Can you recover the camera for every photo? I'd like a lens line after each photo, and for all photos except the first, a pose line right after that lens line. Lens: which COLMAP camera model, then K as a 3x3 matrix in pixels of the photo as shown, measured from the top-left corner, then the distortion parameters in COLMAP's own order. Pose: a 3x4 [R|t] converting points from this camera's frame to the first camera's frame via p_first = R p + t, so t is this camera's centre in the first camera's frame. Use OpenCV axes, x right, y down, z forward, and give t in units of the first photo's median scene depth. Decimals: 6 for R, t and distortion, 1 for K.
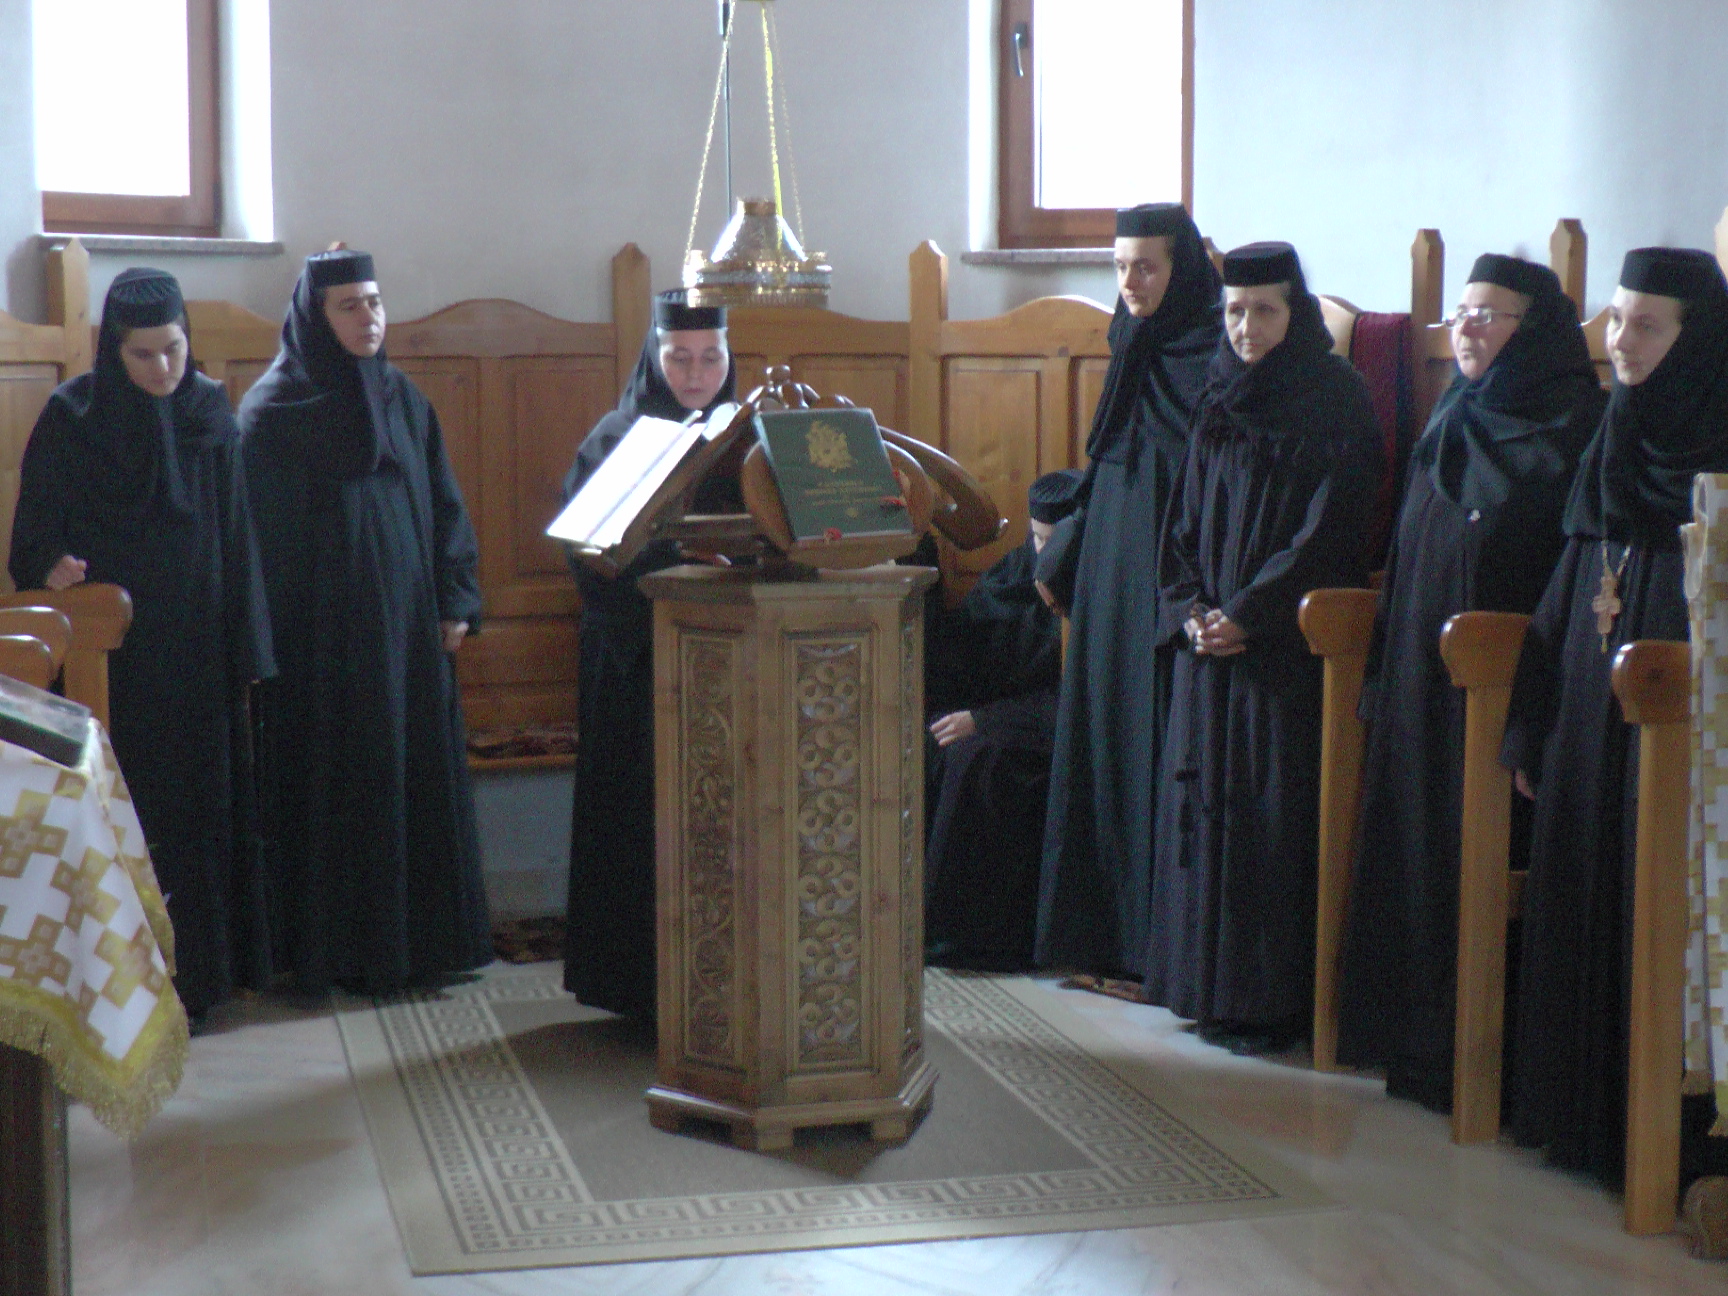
lens RADIAL K [[2859.4, 0, 864.0], [0, 2859.4, 648.0], [0, 0, 1]] dist [-0.044987, 0.040038]
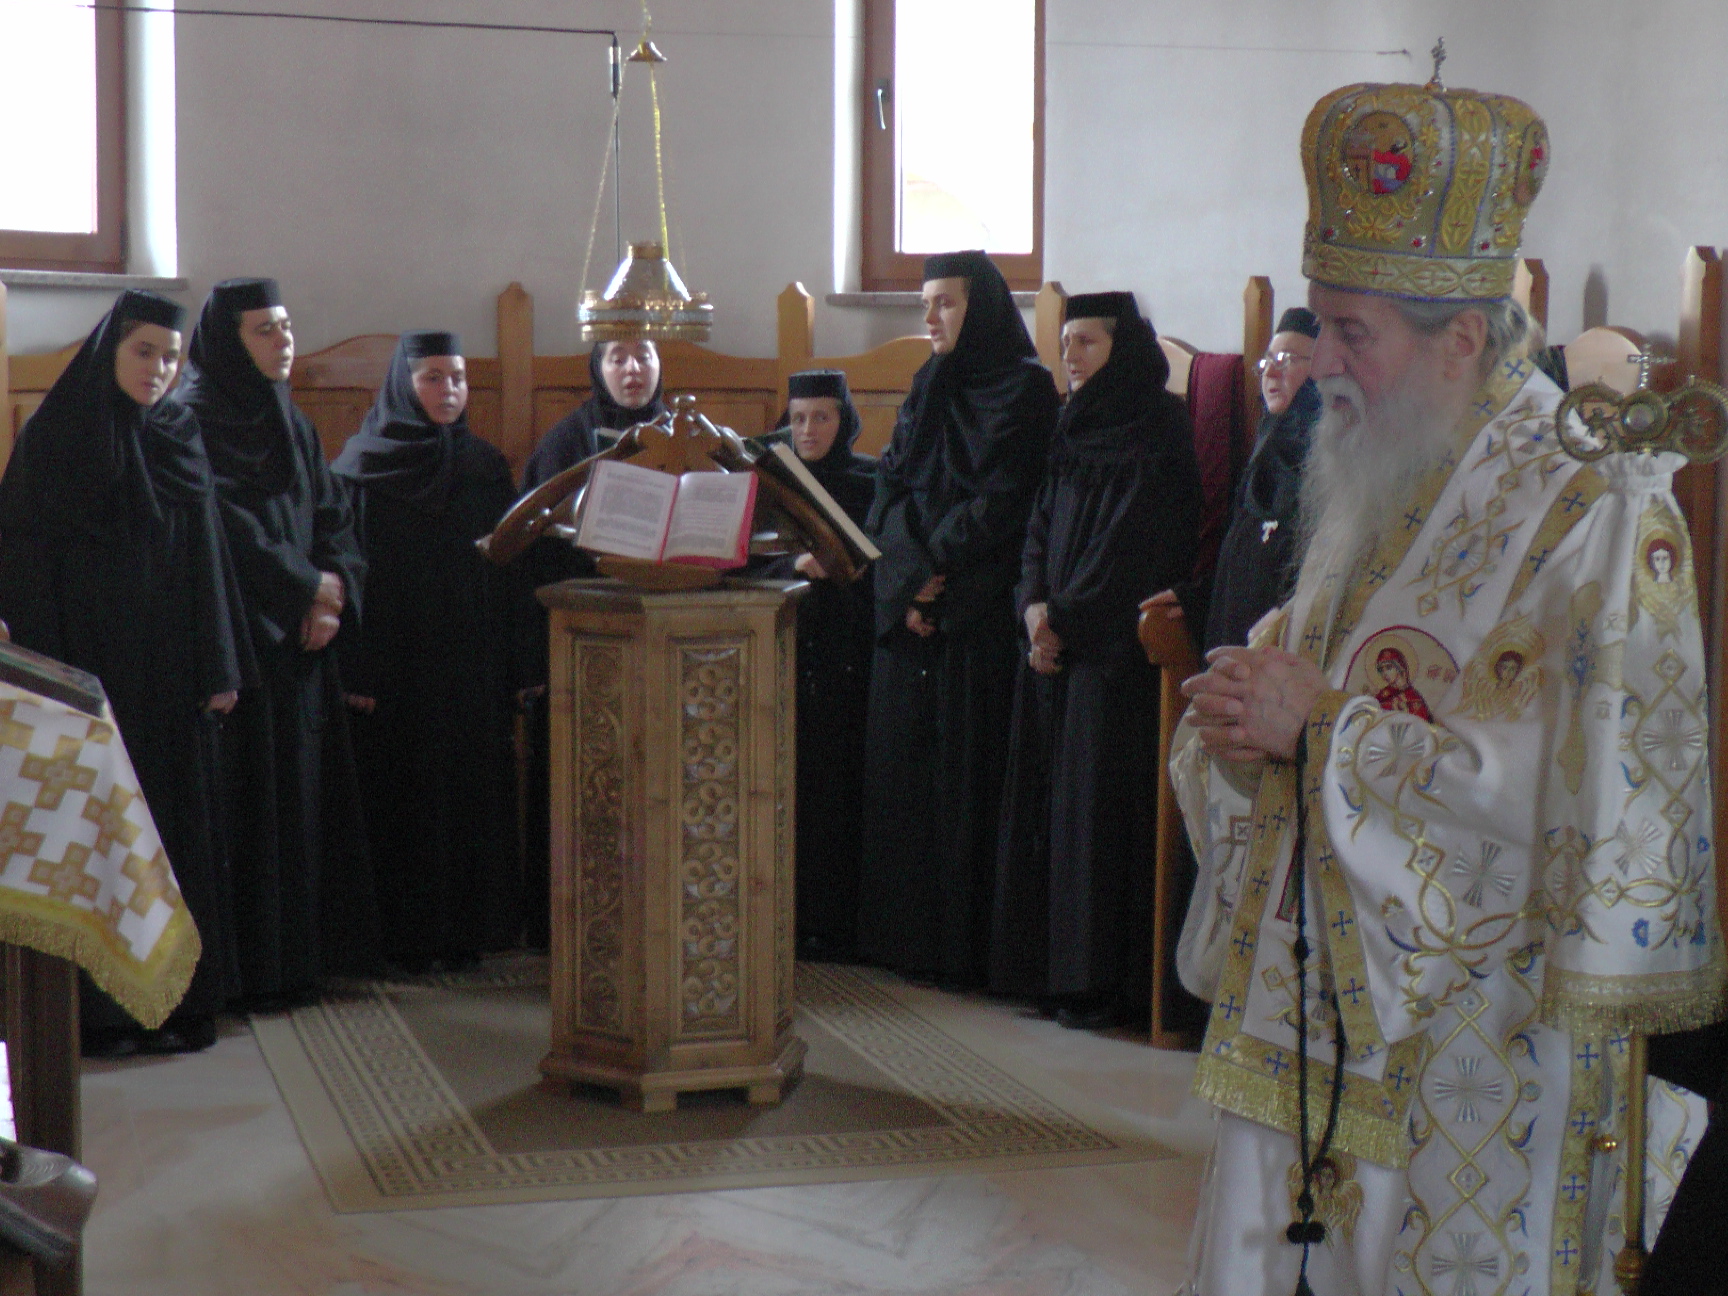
lens RADIAL K [[2908.6, 0, 864.0], [0, 2908.6, 648.0], [0, 0, 1]] dist [-0.022398, -0.119732]
pose [[0.998632, 0.003152, 0.052202, -0.011739], [-0.002282, 0.999858, -0.016719, 0.016645], [-0.052247, 0.016577, 0.998497, -0.116816]]
